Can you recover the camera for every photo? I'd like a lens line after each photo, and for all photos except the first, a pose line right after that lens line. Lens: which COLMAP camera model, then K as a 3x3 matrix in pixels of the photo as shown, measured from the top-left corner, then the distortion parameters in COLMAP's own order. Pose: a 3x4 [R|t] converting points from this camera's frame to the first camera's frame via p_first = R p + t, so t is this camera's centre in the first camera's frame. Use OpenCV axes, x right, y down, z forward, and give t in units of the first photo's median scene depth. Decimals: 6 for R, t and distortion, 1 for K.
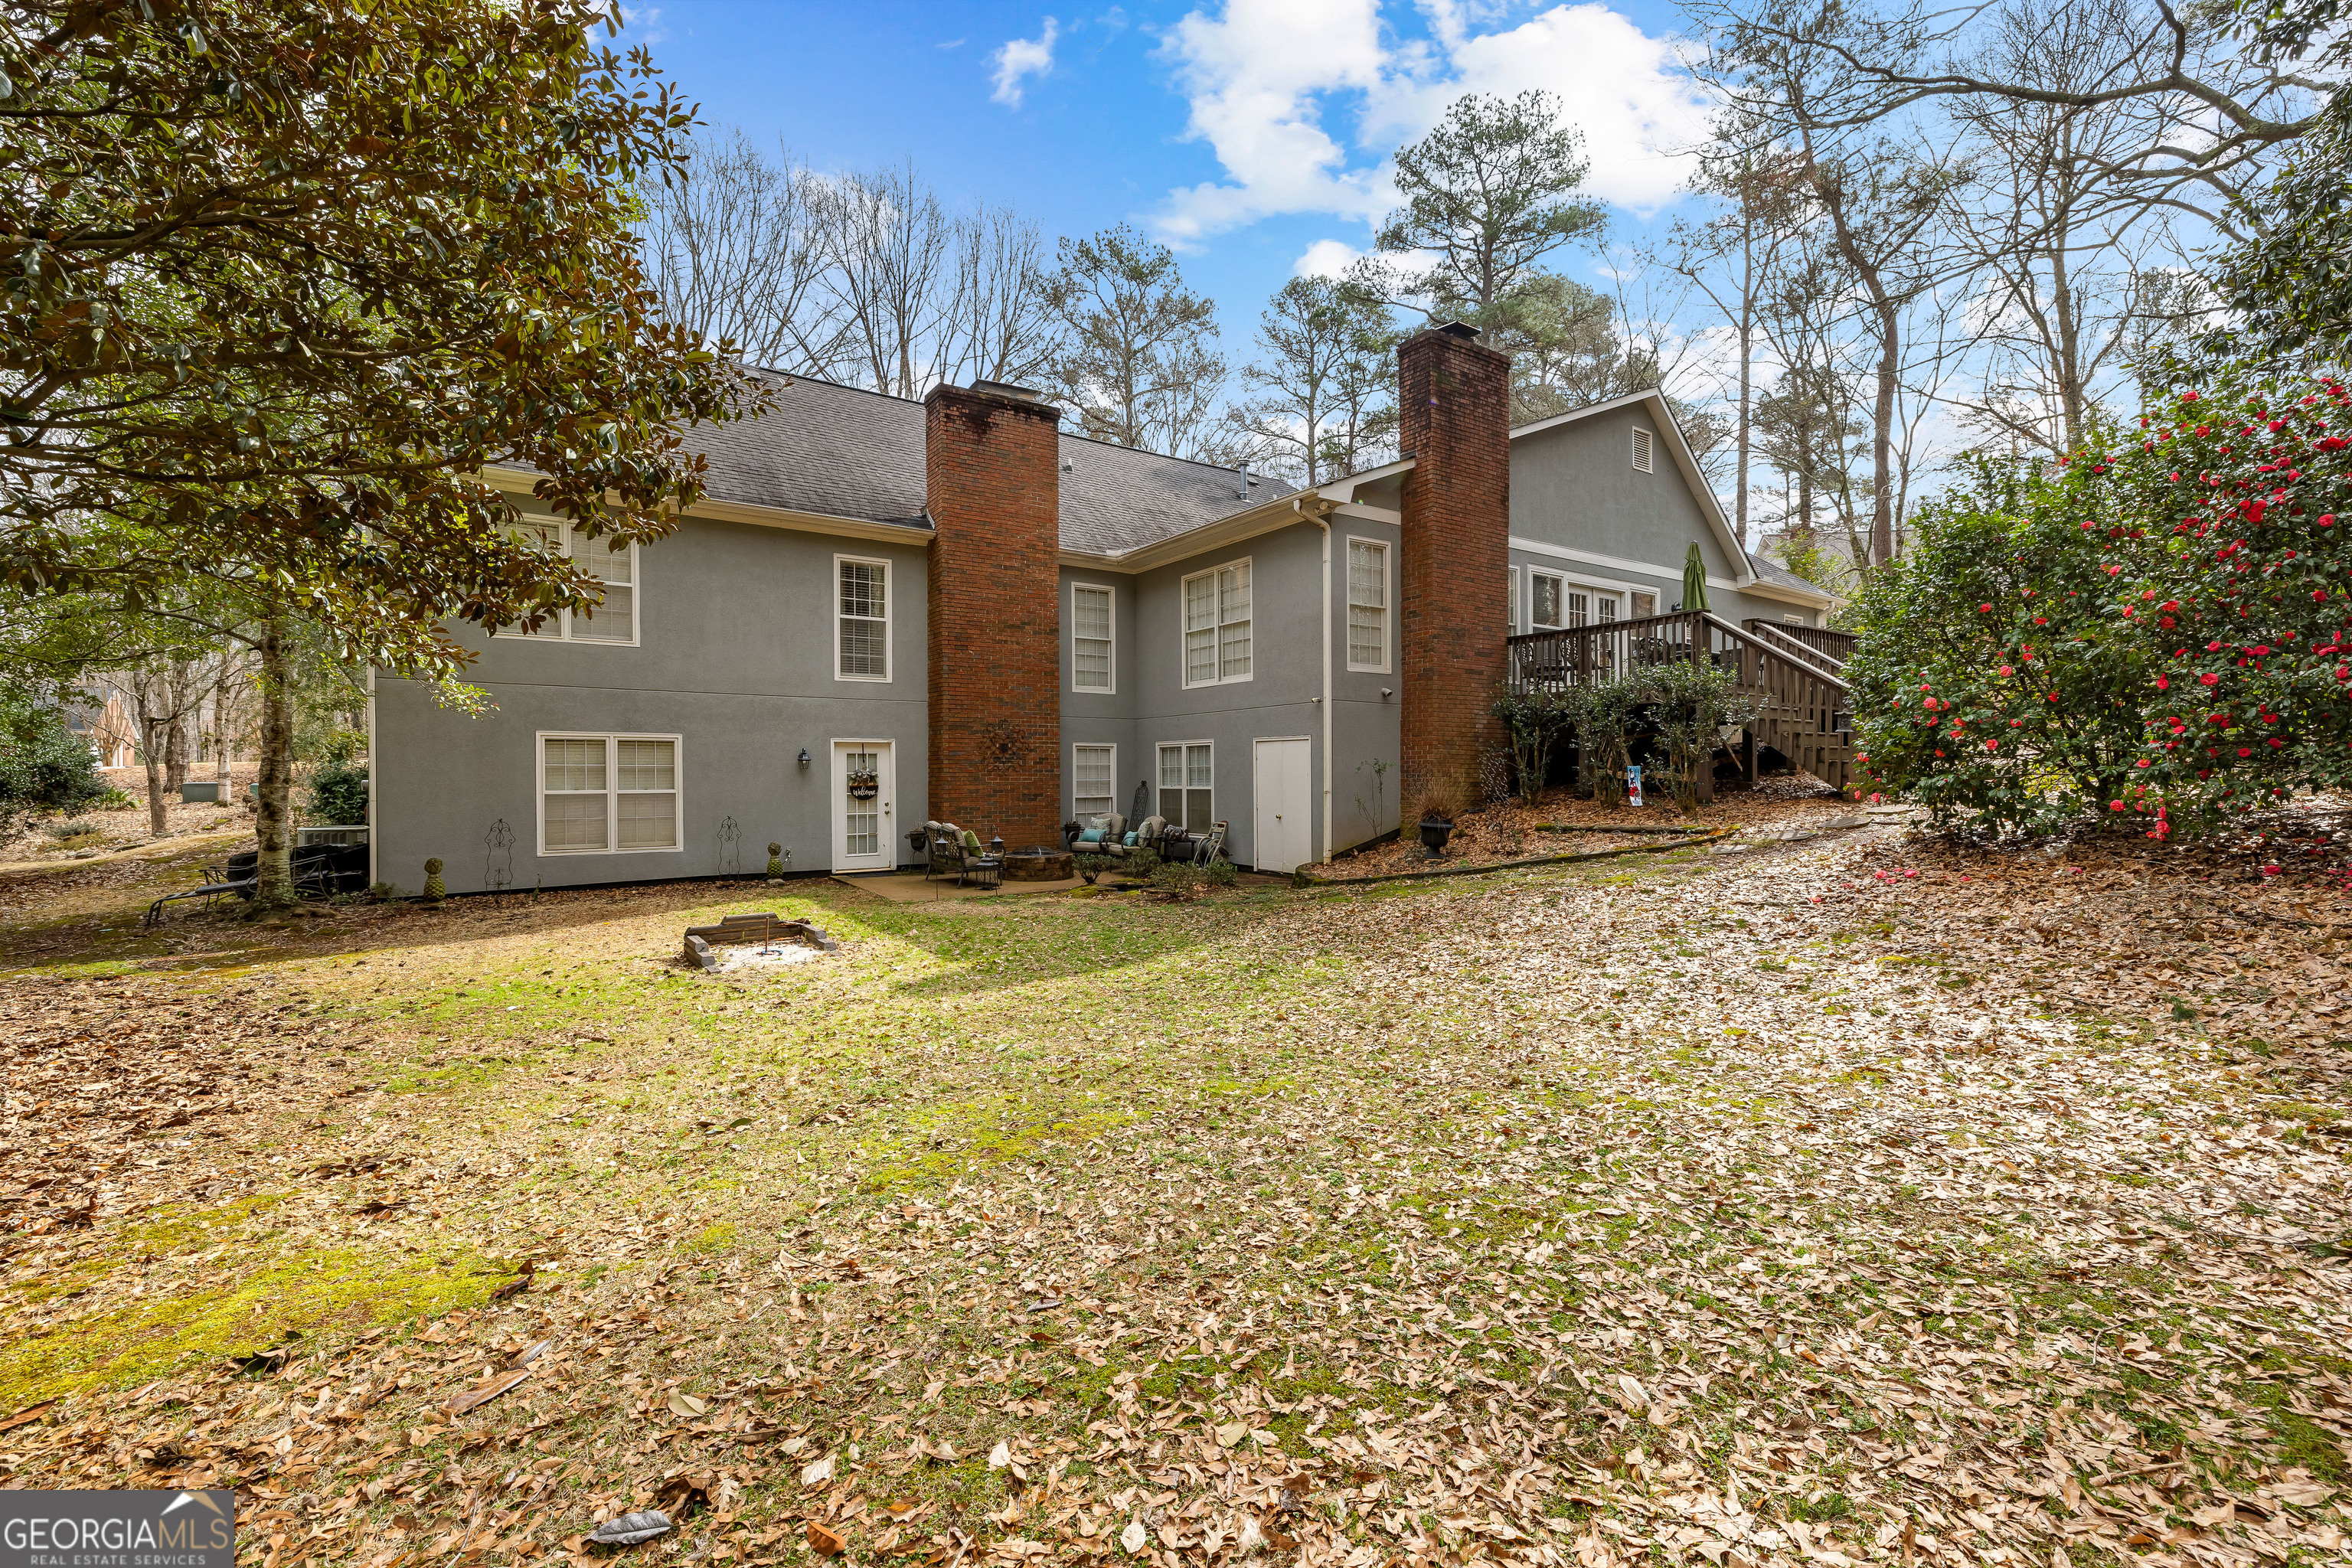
lens RADIAL K [[983.6, 0, 1175.5], [0, 983.6, 784.7], [0, 0, 1]] dist [0.000055, -0.000045]
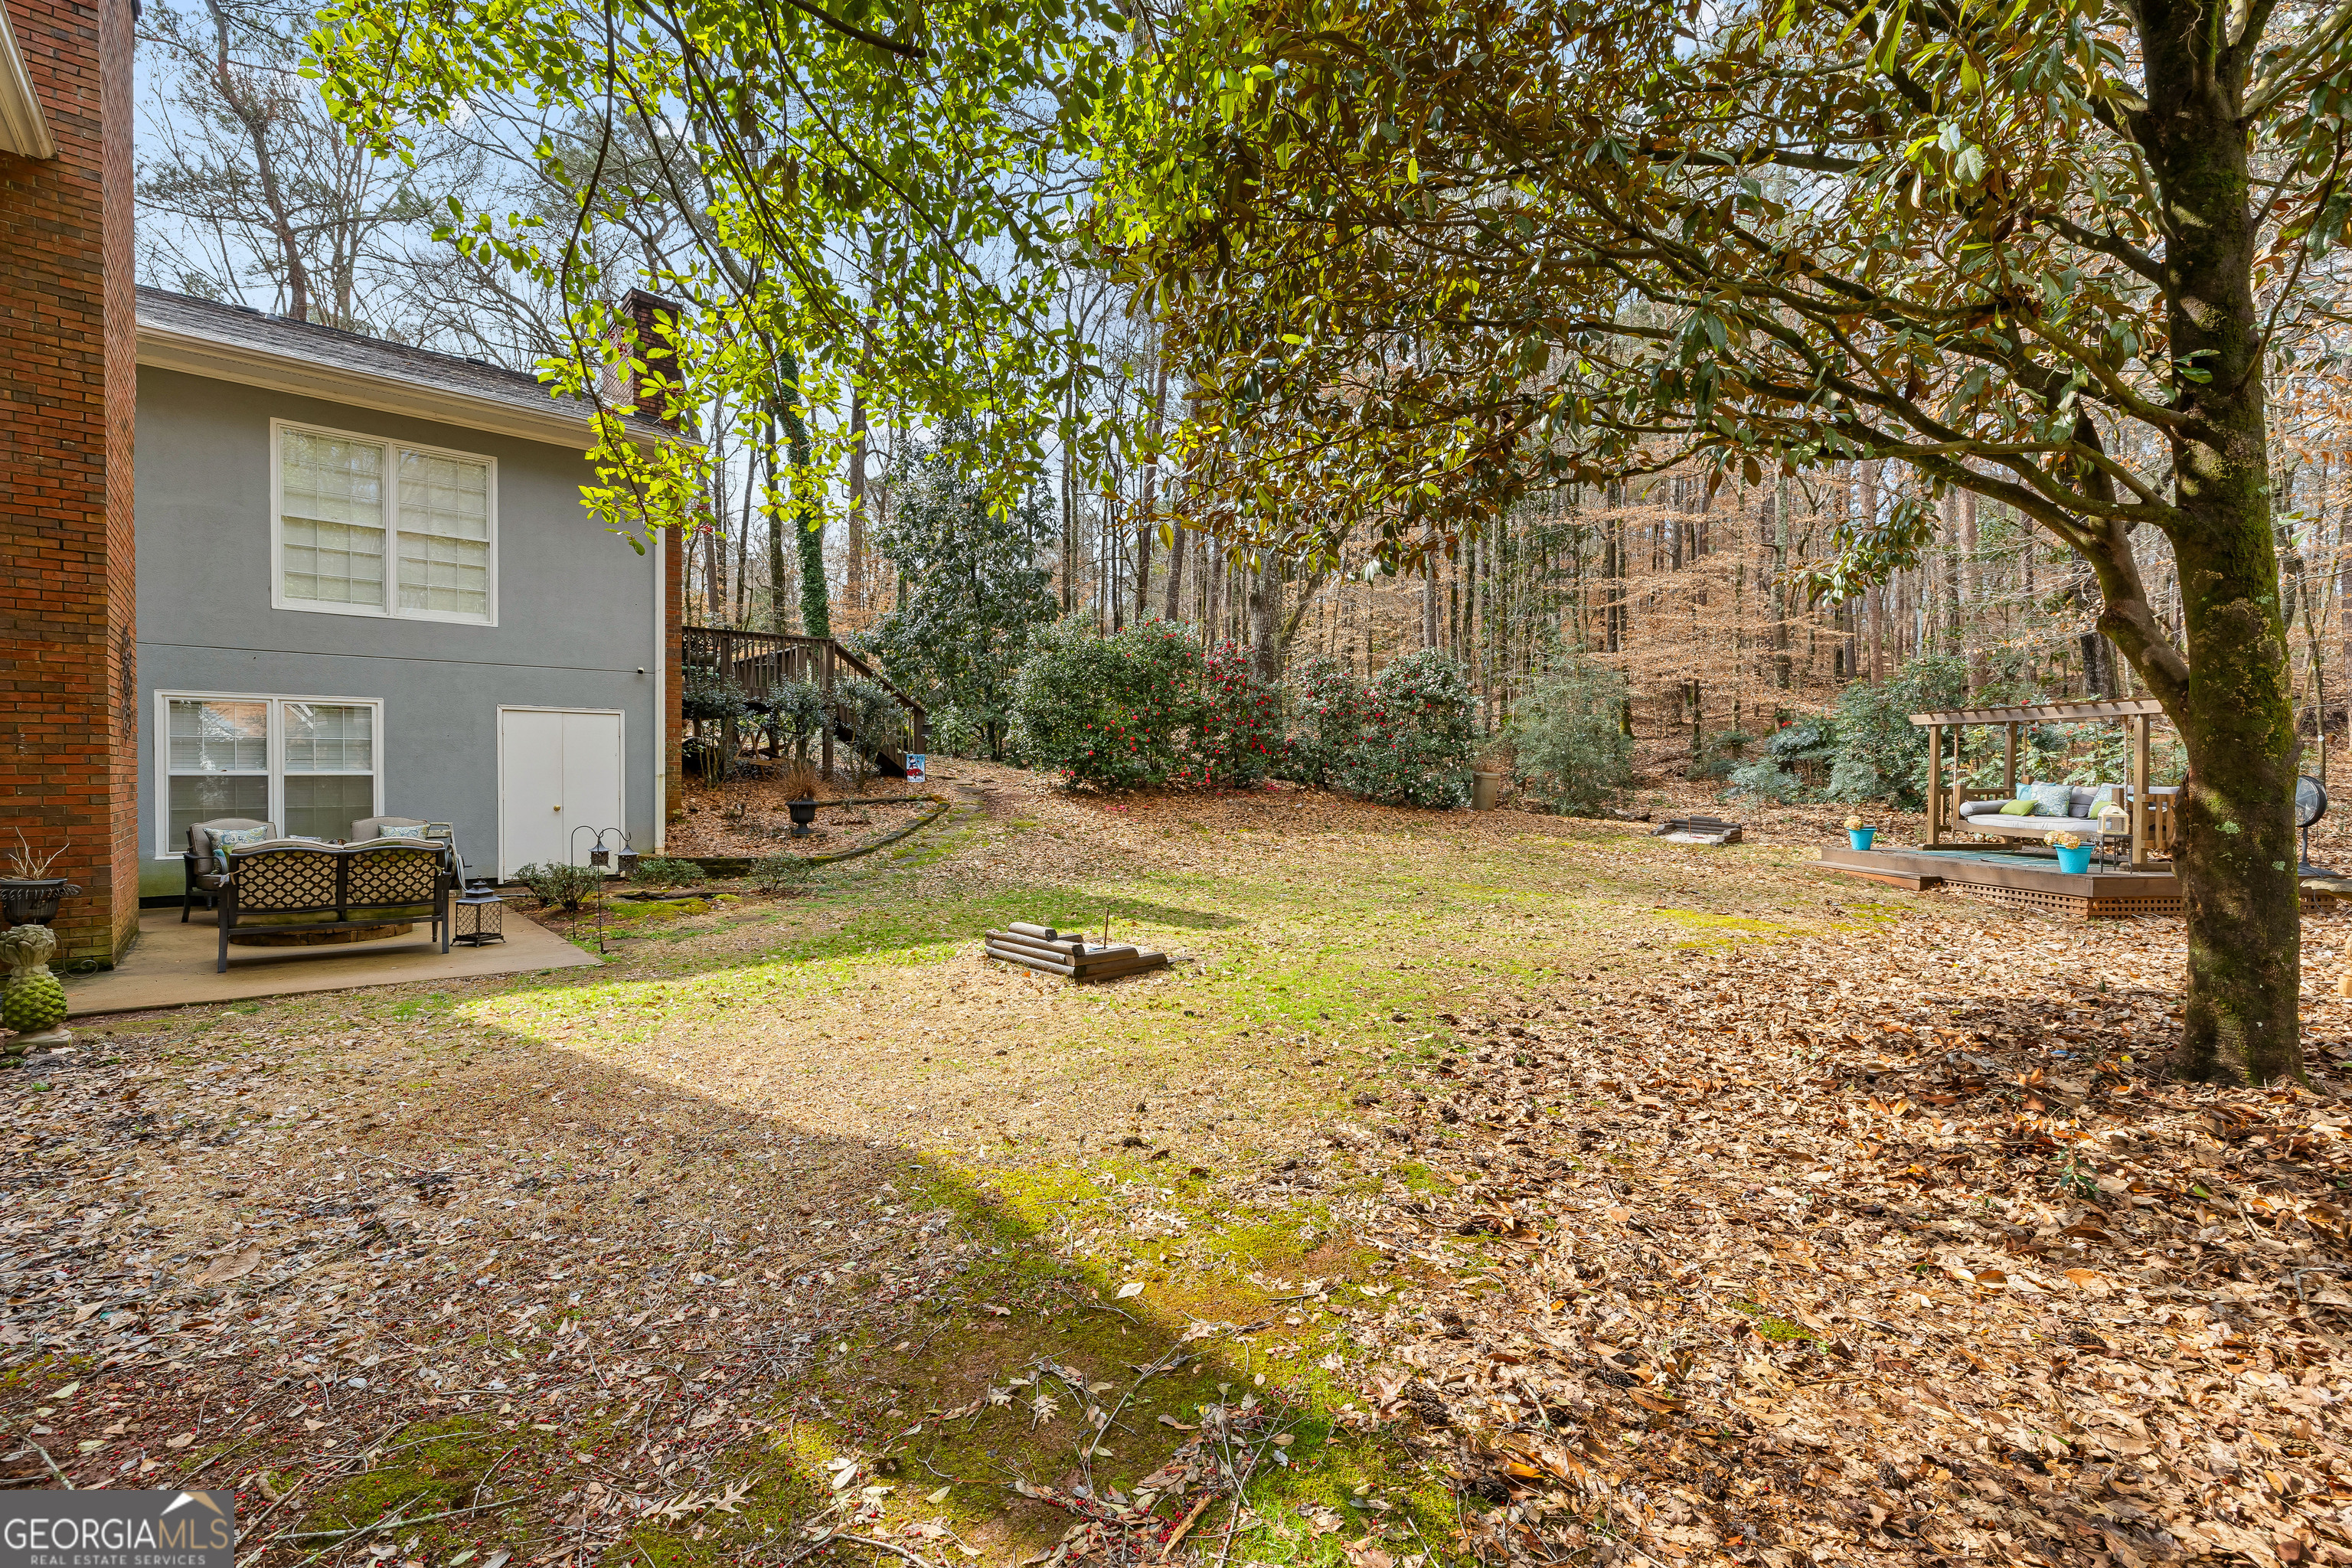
lens RADIAL K [[983.6, 0, 1160.1], [0, 983.6, 780.5], [0, 0, 1]] dist [0.000055, -0.000045]
pose [[-0.134244, -0.003516, 0.990942, -0.721644], [0.005316, 0.999977, 0.004268, 0.008514], [-0.990934, 0.005841, -0.134223, 0.600202]]
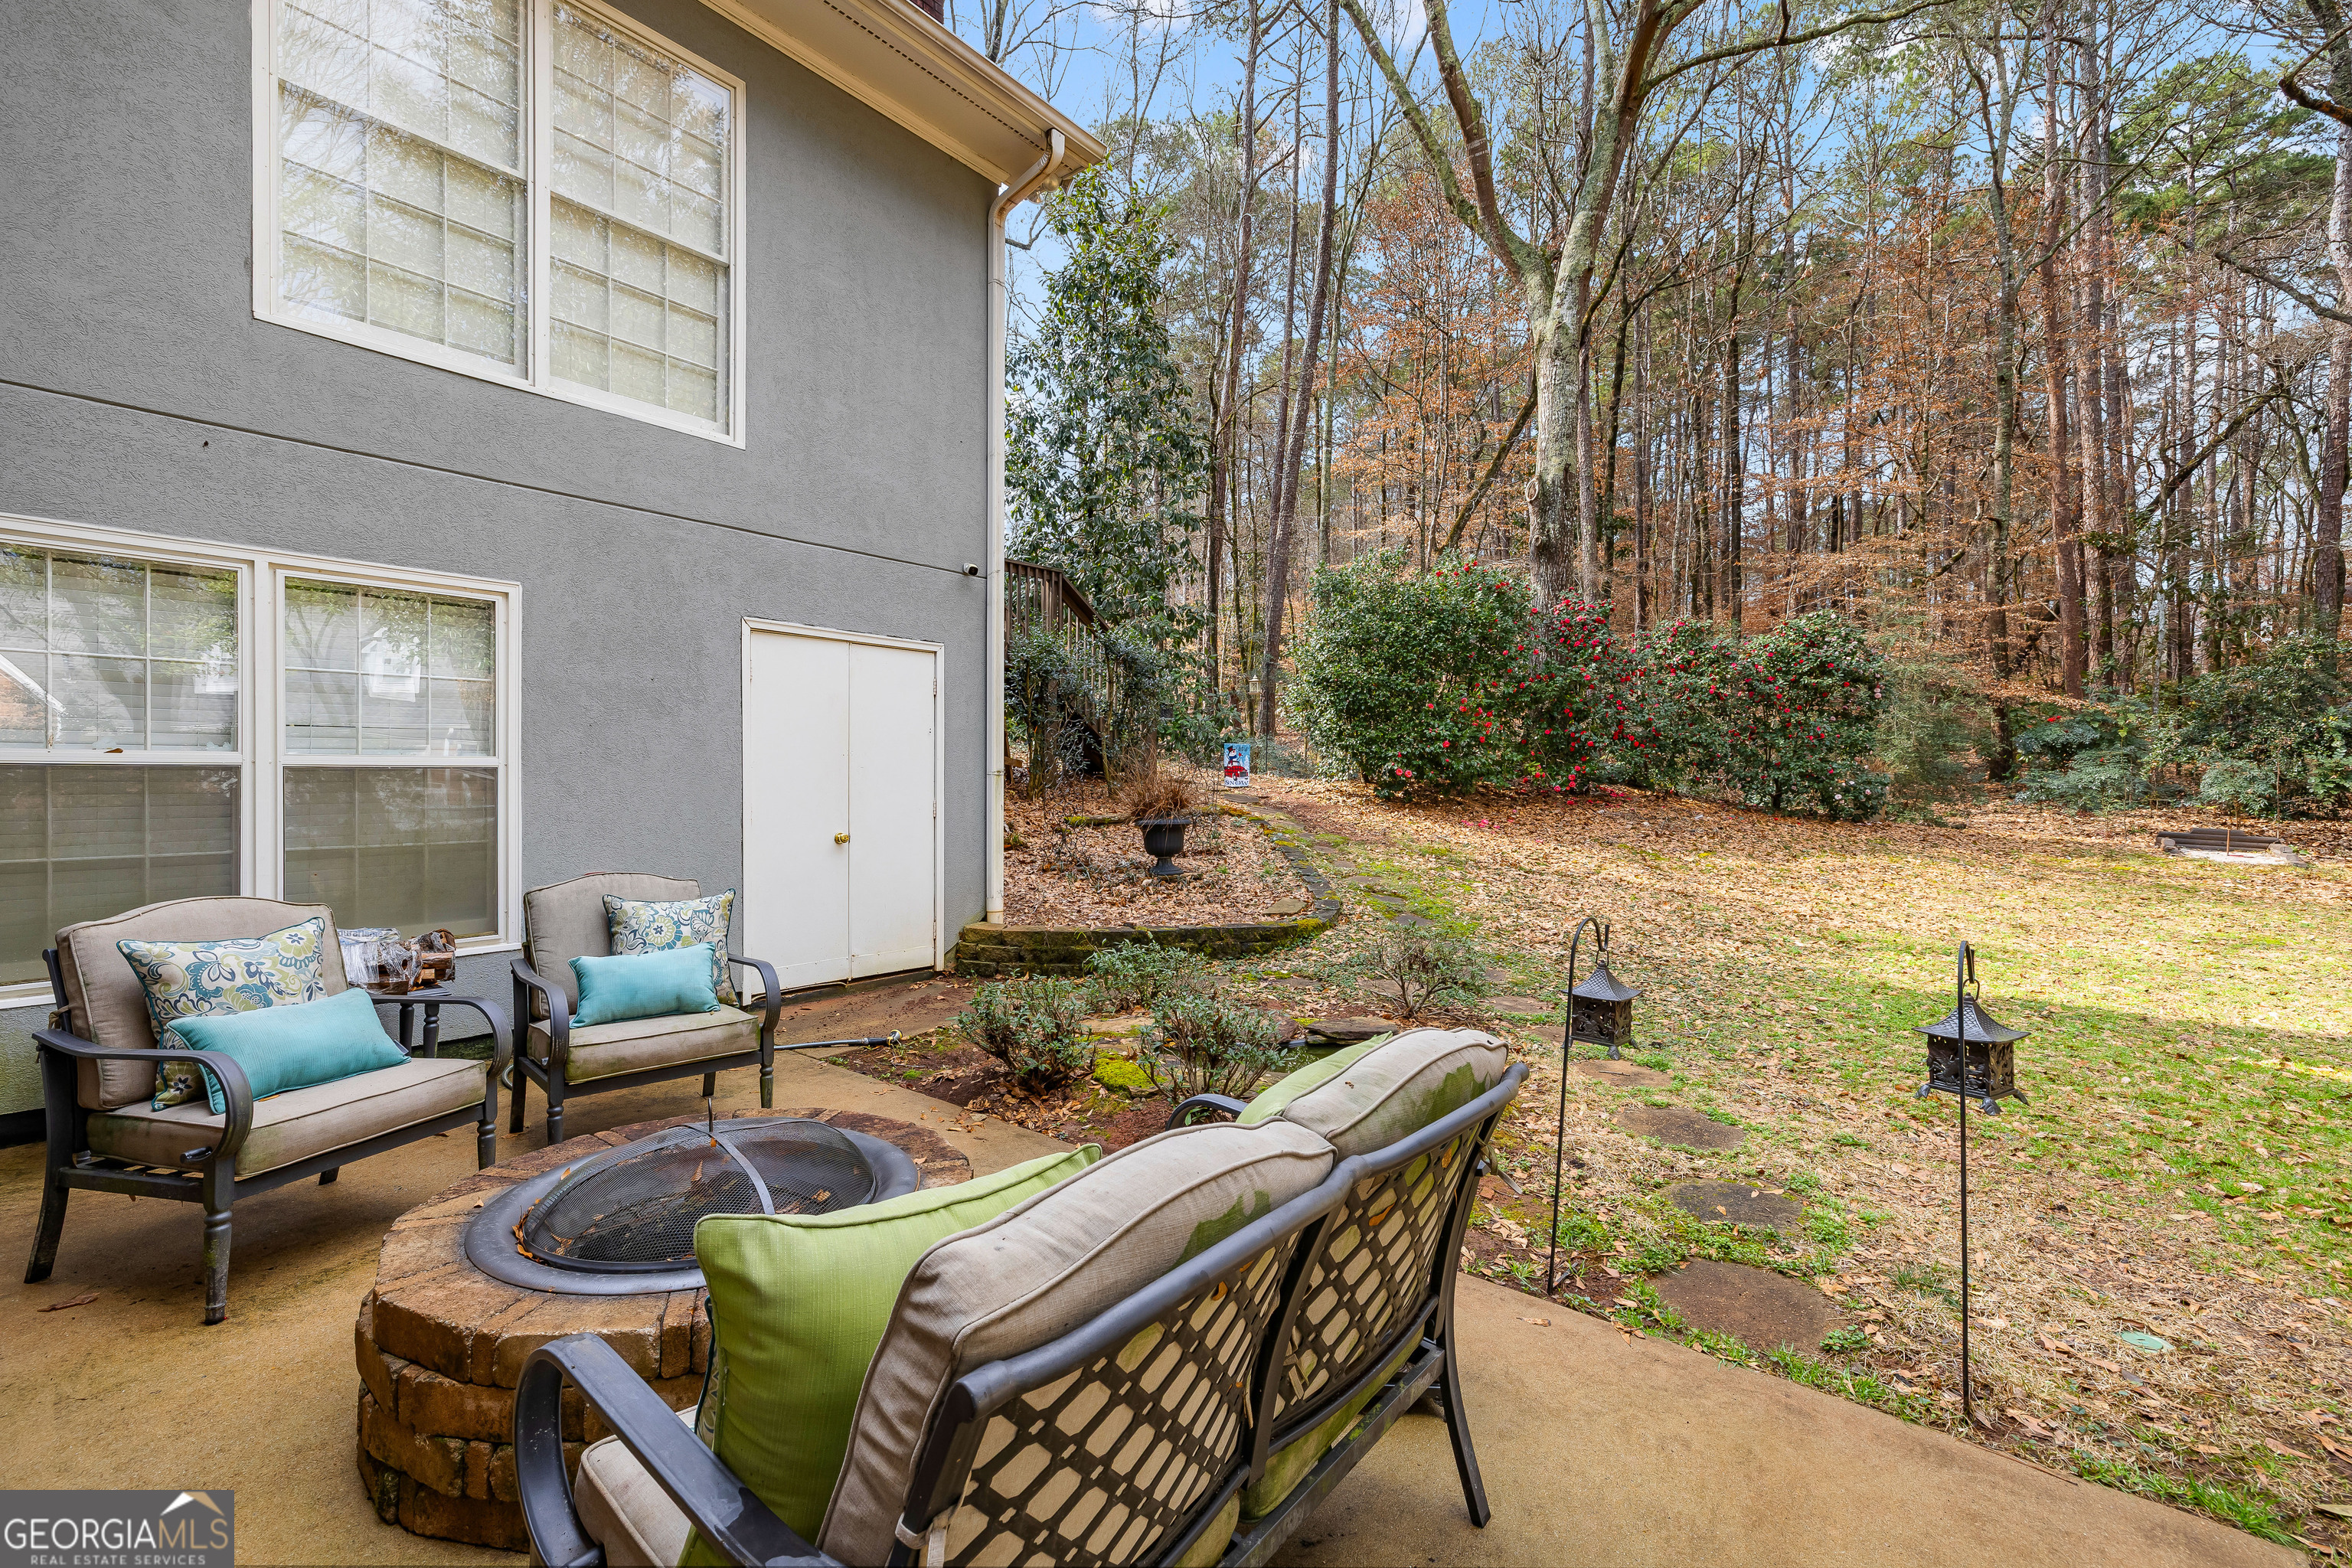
lens RADIAL K [[983.6, 0, 1172.5], [0, 983.6, 776.6], [0, 0, 1]] dist [0.000055, -0.000045]
pose [[-0.275593, 0.005032, 0.961261, -0.293557], [0.004259, 0.999983, -0.004014, 0.010028], [-0.961265, 0.002988, -0.275609, 0.944720]]
